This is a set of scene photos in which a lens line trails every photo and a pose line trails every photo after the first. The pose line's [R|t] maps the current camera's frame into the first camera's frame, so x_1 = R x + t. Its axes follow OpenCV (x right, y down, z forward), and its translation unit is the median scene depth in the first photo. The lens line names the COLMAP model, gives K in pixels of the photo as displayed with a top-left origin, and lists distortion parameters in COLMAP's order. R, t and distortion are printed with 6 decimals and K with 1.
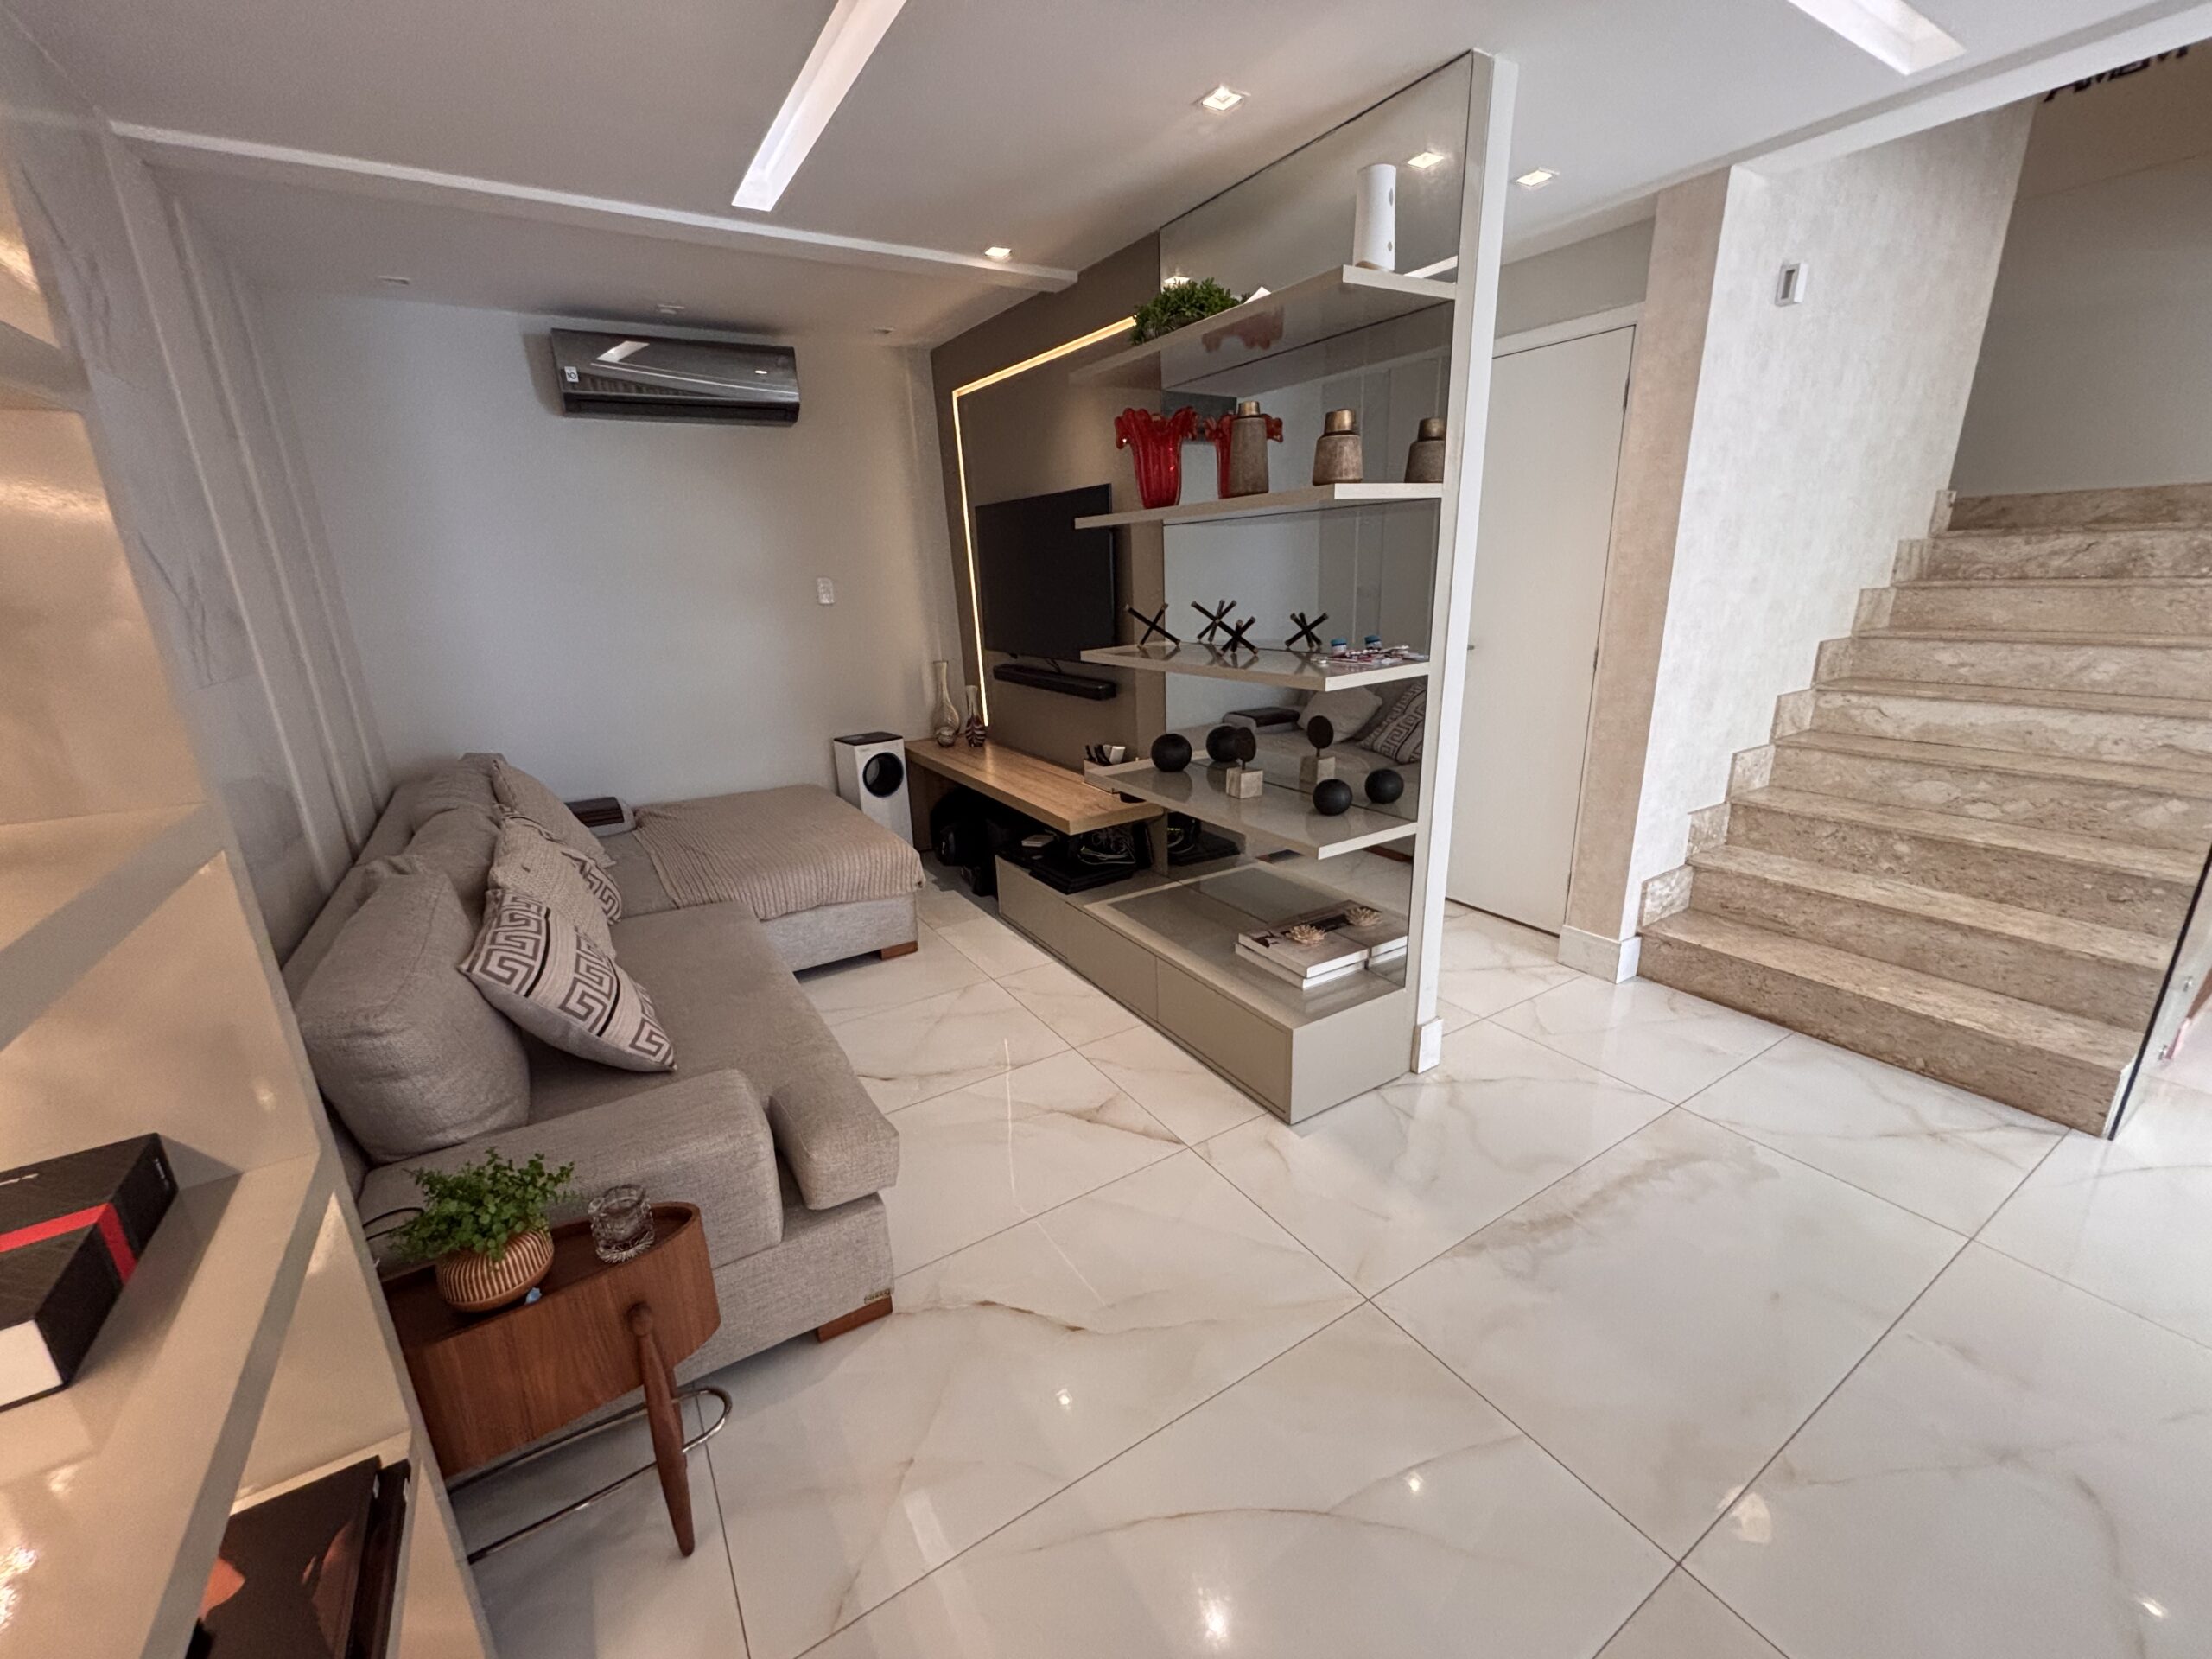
lens RADIAL K [[888.7, 0, 1097.9], [0, 888.7, 819.9], [0, 0, 1]] dist [-0.001174, 0.001305]
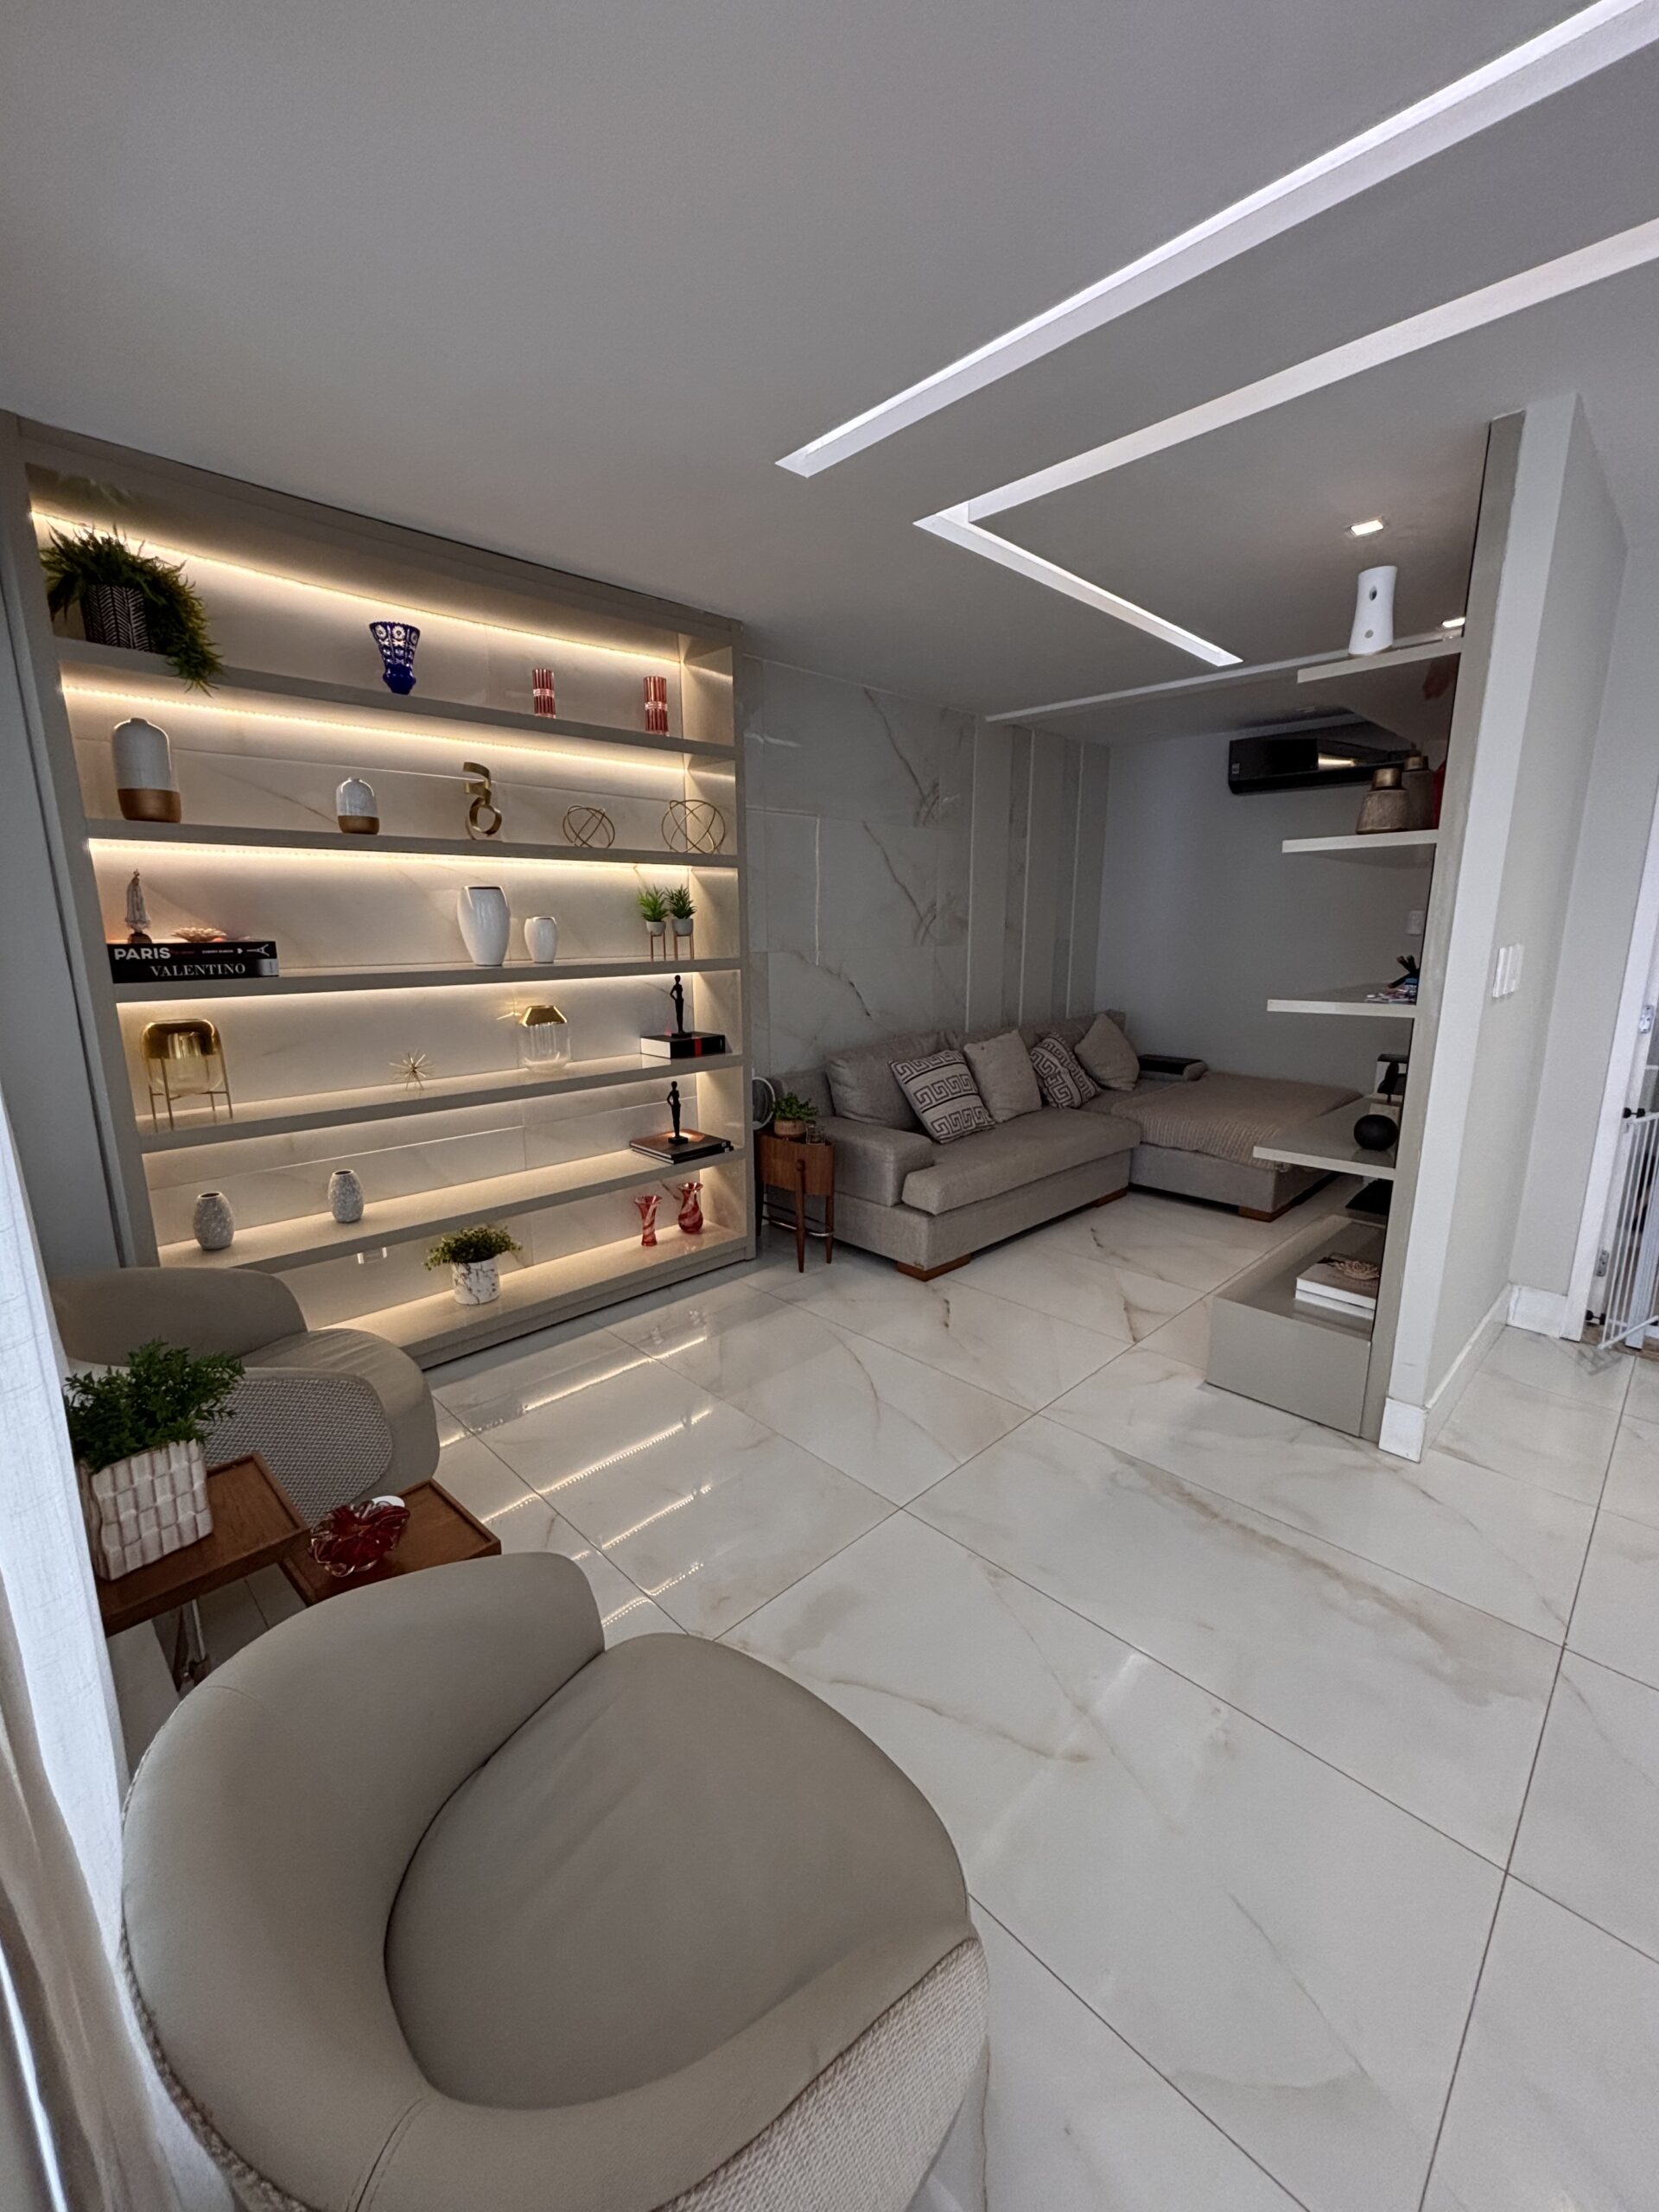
lens RADIAL K [[888.7, 0, 847.3], [0, 888.7, 1101.8], [0, 0, 1]] dist [-0.001174, 0.001305]
pose [[0.243804, 0.227139, -0.942851, 1.202969], [-0.267142, 0.950306, 0.159857, -0.072526], [0.932306, 0.212902, 0.292366, 0.151500]]
